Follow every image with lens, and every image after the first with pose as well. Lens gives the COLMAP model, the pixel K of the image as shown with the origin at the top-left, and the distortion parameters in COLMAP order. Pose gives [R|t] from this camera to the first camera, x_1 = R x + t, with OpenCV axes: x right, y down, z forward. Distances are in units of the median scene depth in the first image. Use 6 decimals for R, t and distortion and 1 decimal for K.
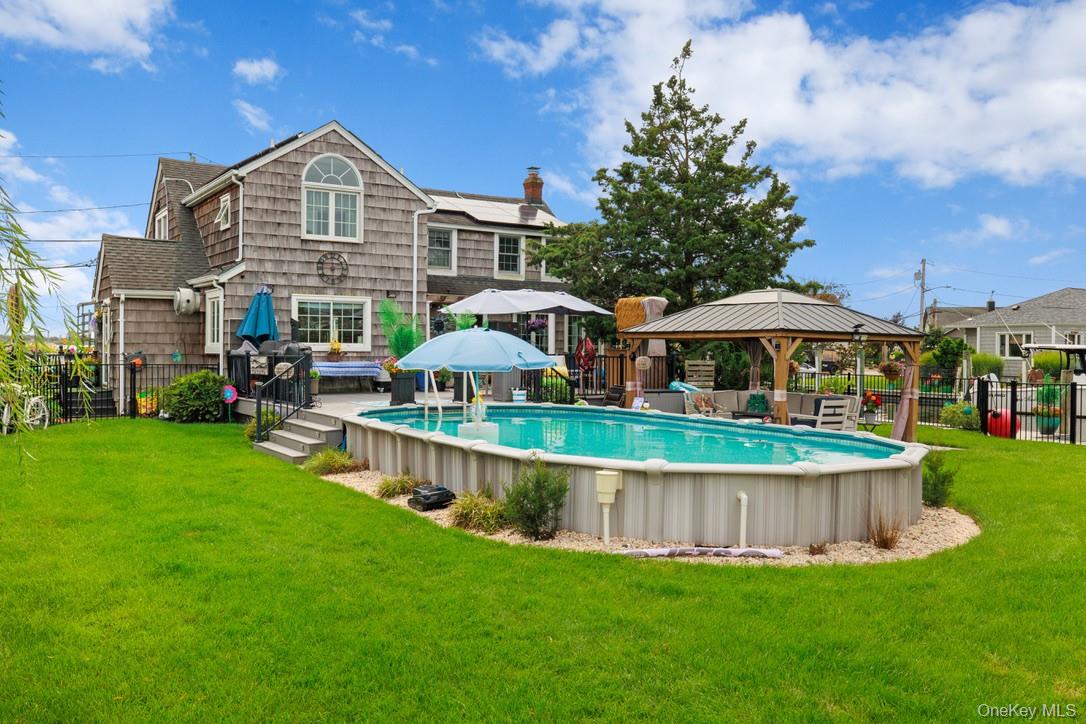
lens RADIAL K [[931.7, 0, 543.0], [0, 931.7, 362.0], [0, 0, 1]] dist [-0.004151, -0.000312]
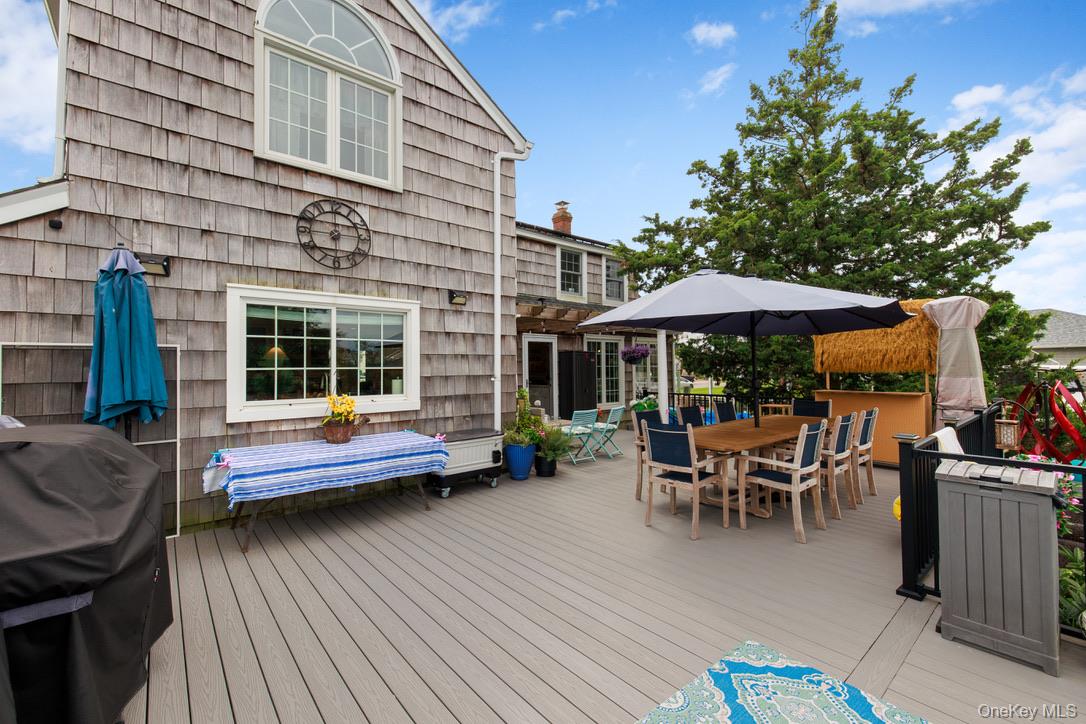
lens RADIAL K [[457.9, 0, 537.4], [0, 457.9, 355.8], [0, 0, 1]] dist [-0.010503, 0.000084]
pose [[0.991650, -0.017947, 0.127702, -0.155437], [0.023579, 0.998808, -0.042730, -0.028707], [-0.126783, 0.045384, 0.990892, 0.759634]]
